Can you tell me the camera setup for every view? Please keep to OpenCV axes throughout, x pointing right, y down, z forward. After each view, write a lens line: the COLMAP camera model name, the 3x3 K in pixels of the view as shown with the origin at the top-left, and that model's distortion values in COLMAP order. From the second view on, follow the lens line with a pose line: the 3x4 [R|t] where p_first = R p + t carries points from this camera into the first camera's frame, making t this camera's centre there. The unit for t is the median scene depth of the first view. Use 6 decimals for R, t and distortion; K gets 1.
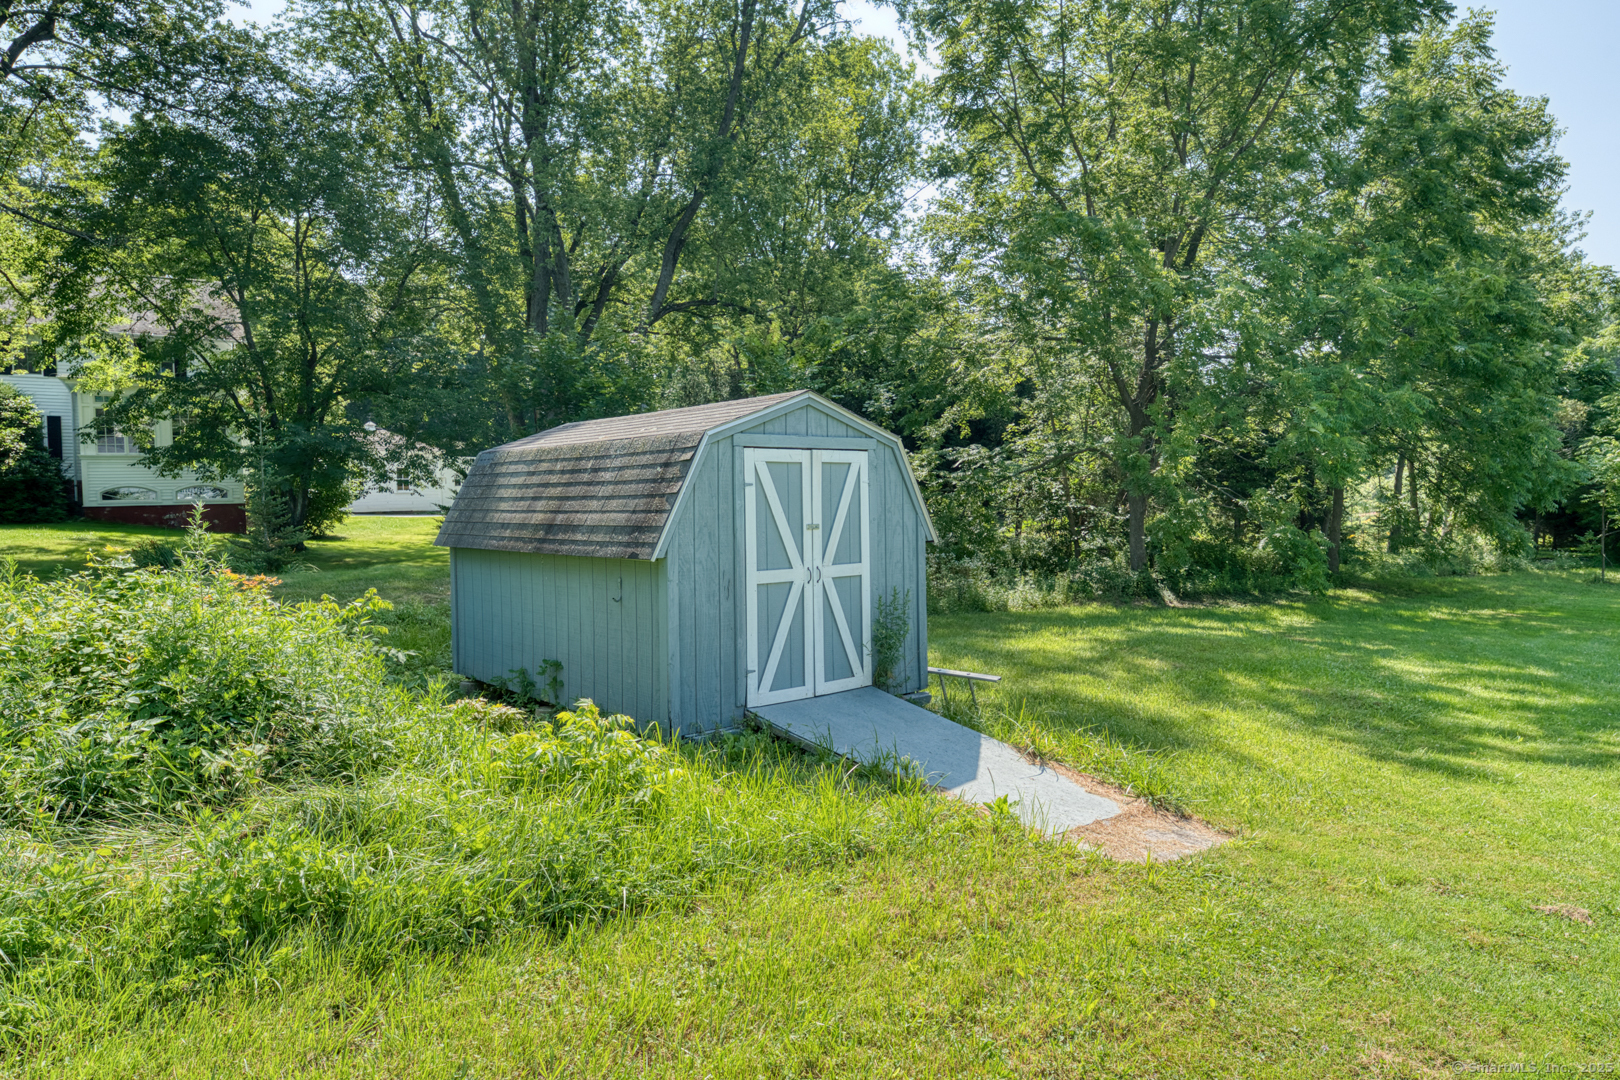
lens RADIAL K [[991.4, 0, 816.9], [0, 991.4, 536.7], [0, 0, 1]] dist [0.030692, 0.001168]
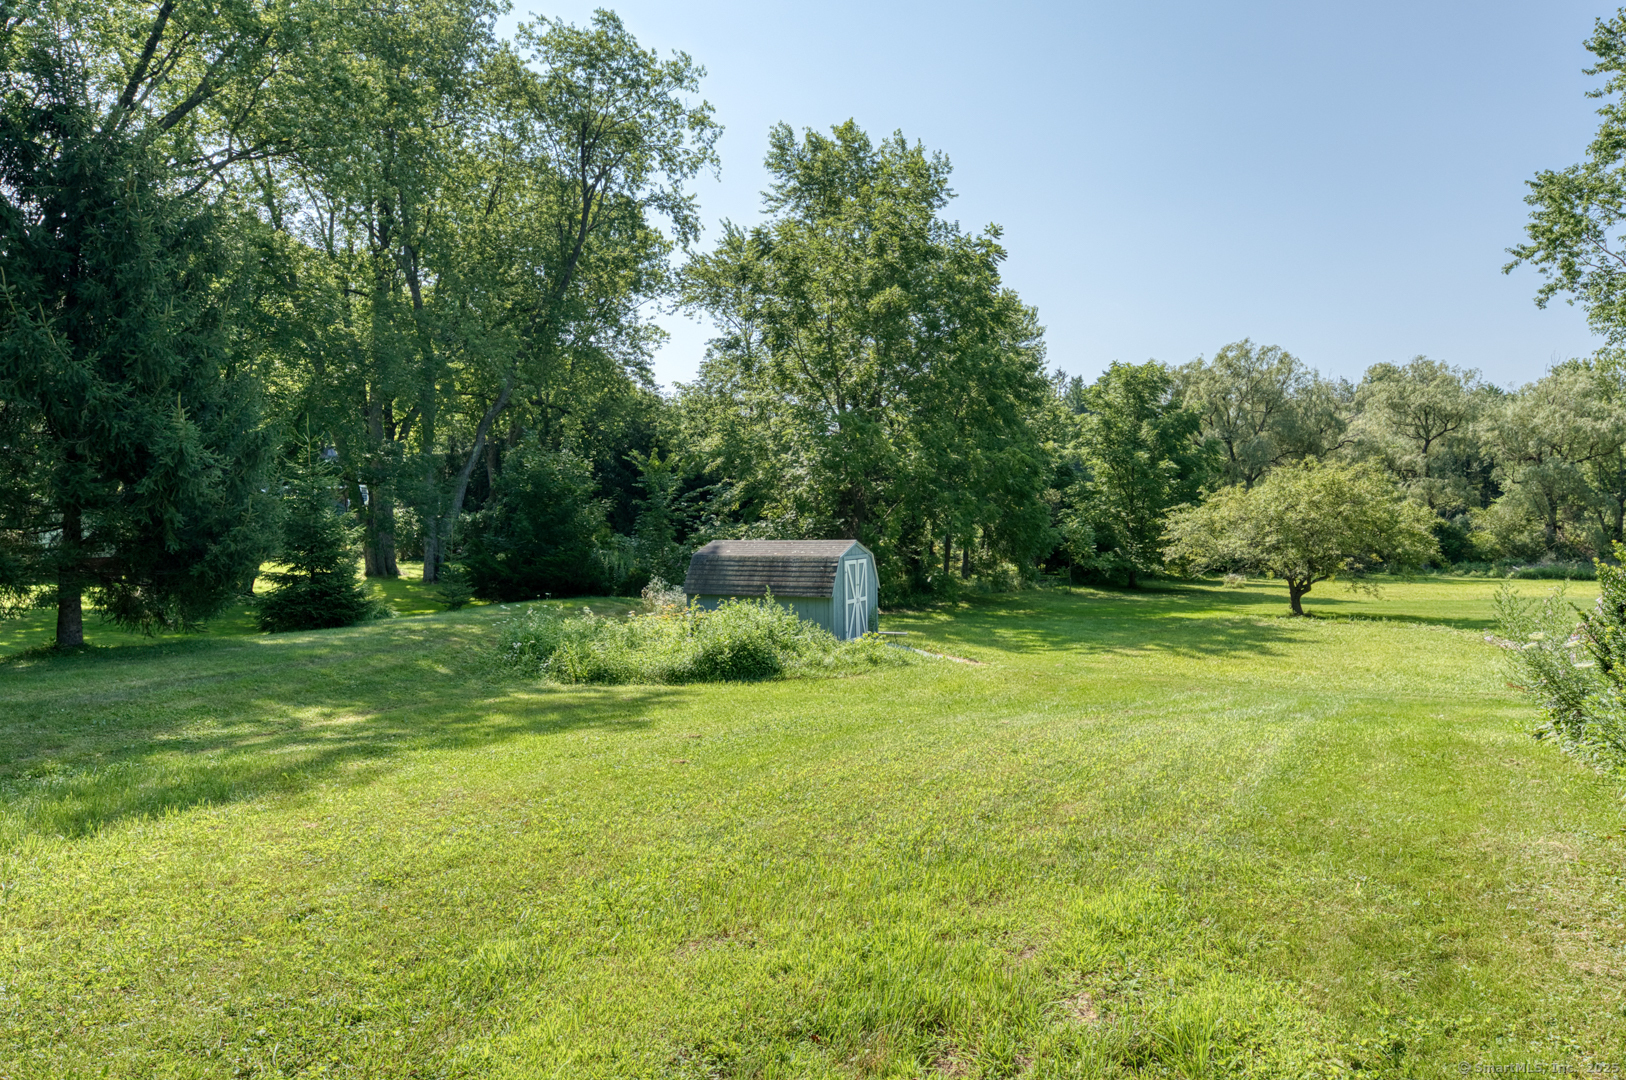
lens RADIAL K [[995.1, 0, 804.9], [0, 995.1, 530.2], [0, 0, 1]] dist [0.030692, 0.001168]
pose [[0.920973, 0.001885, 0.389621, -0.397203], [0.009594, 0.999575, -0.027514, -0.028052], [-0.389508, 0.029078, 0.920564, -0.518877]]
